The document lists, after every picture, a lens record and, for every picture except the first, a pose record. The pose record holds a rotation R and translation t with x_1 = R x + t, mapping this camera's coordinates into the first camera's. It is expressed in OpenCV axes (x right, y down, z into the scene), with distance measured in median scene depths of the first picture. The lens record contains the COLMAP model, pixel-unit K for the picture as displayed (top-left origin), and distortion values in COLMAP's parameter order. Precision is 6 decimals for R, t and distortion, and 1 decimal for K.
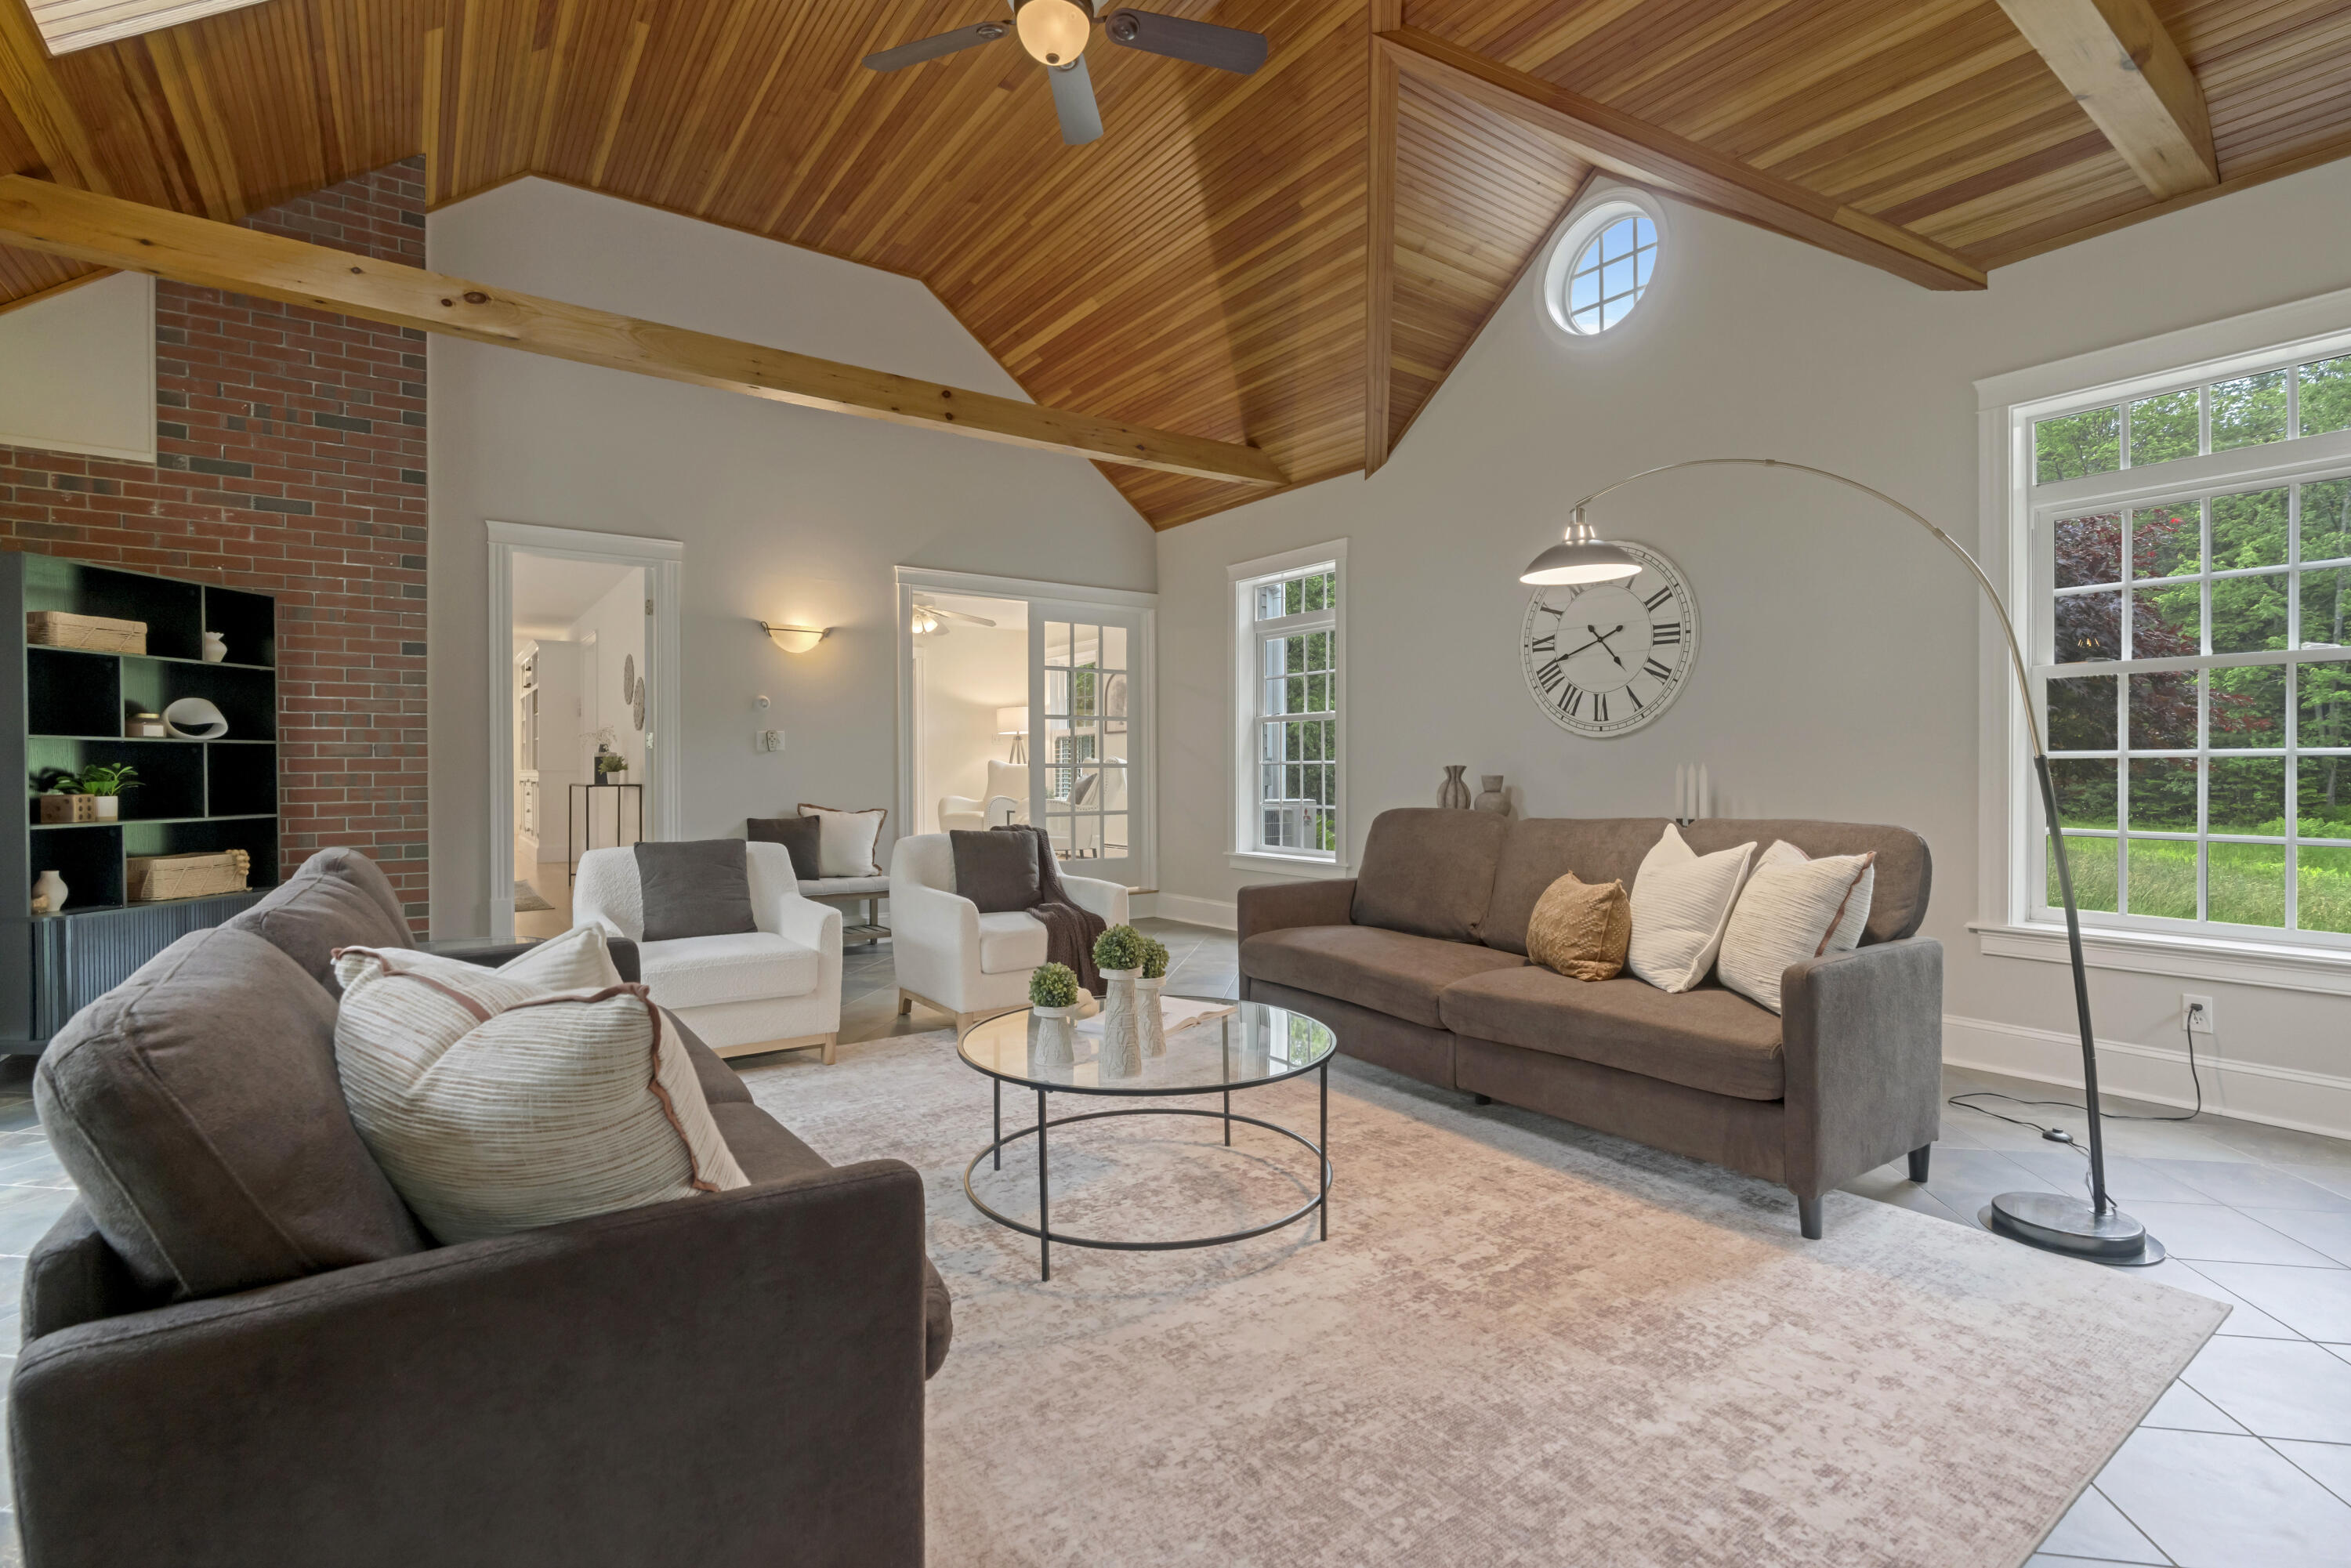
lens RADIAL K [[1063.4, 0, 1184.6], [0, 1063.4, 787.3], [0, 0, 1]] dist [-0.000142, -0.000112]
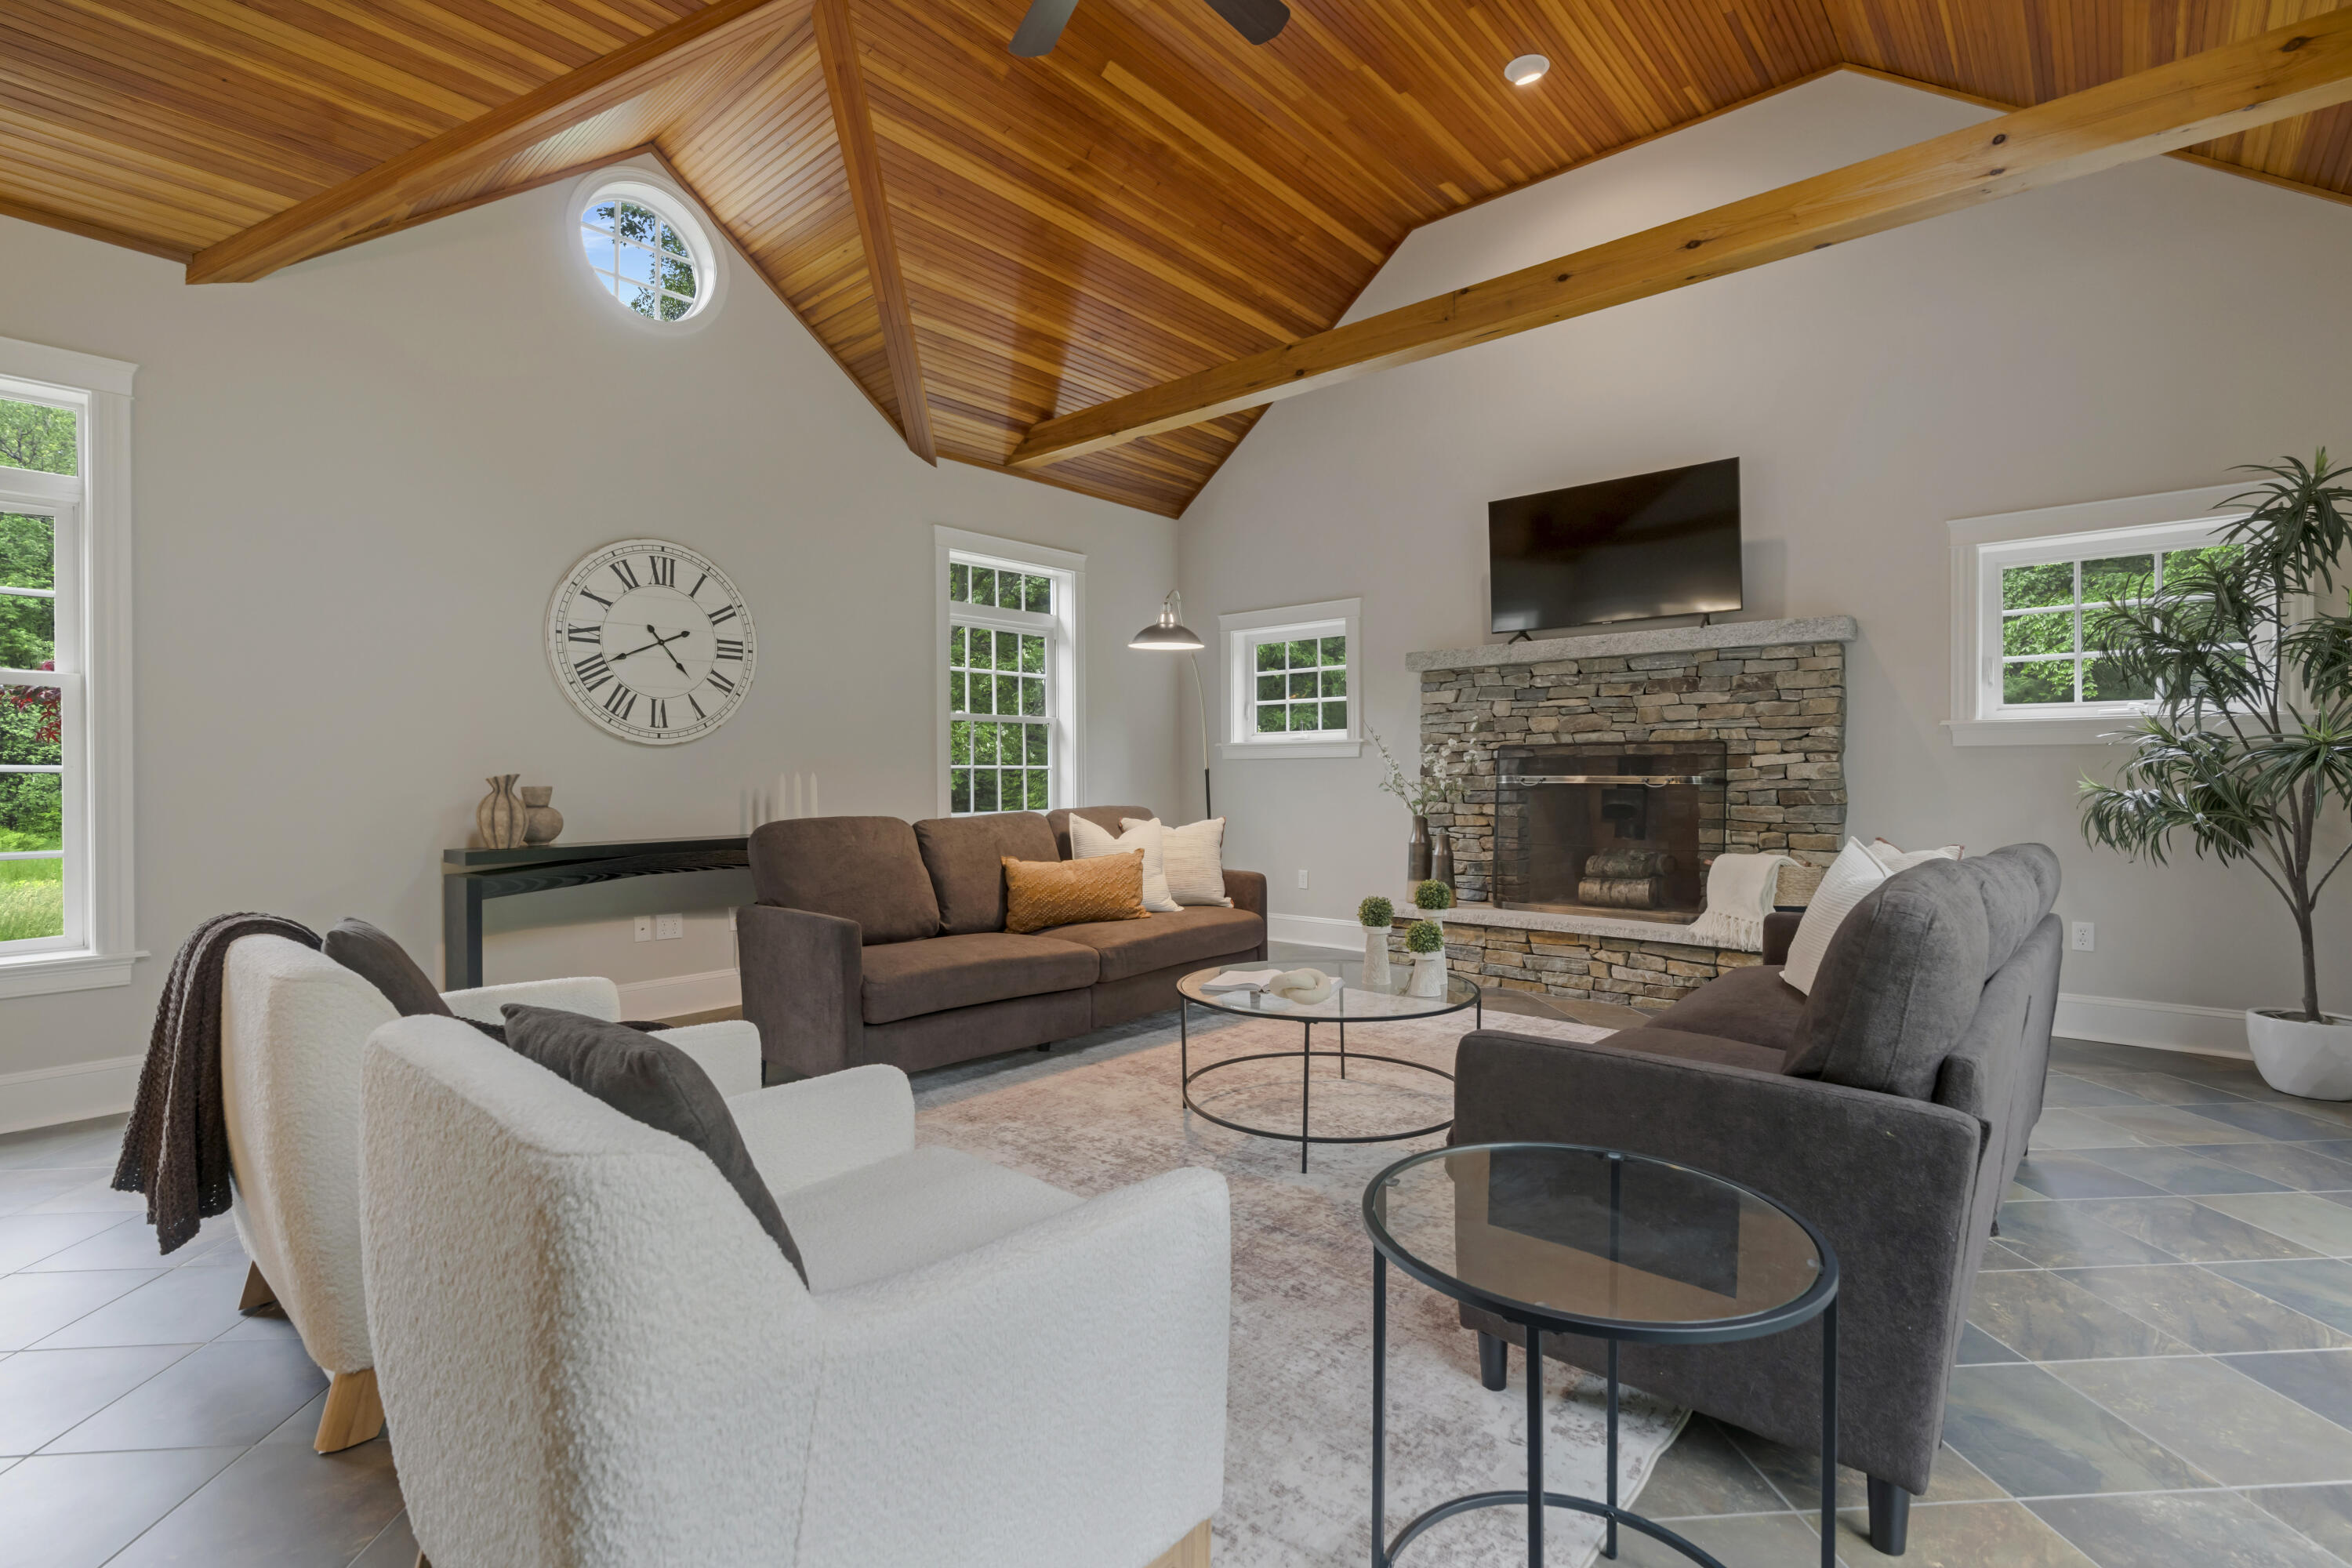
lens RADIAL K [[1073.9, 0, 1176.7], [0, 1073.9, 776.4], [0, 0, 1]] dist [-0.005553, 0.000042]
pose [[-0.214985, 0.002026, 0.976615, -0.676653], [0.025982, 0.999656, 0.003646, -0.010709], [-0.976272, 0.026159, -0.214964, 0.791085]]
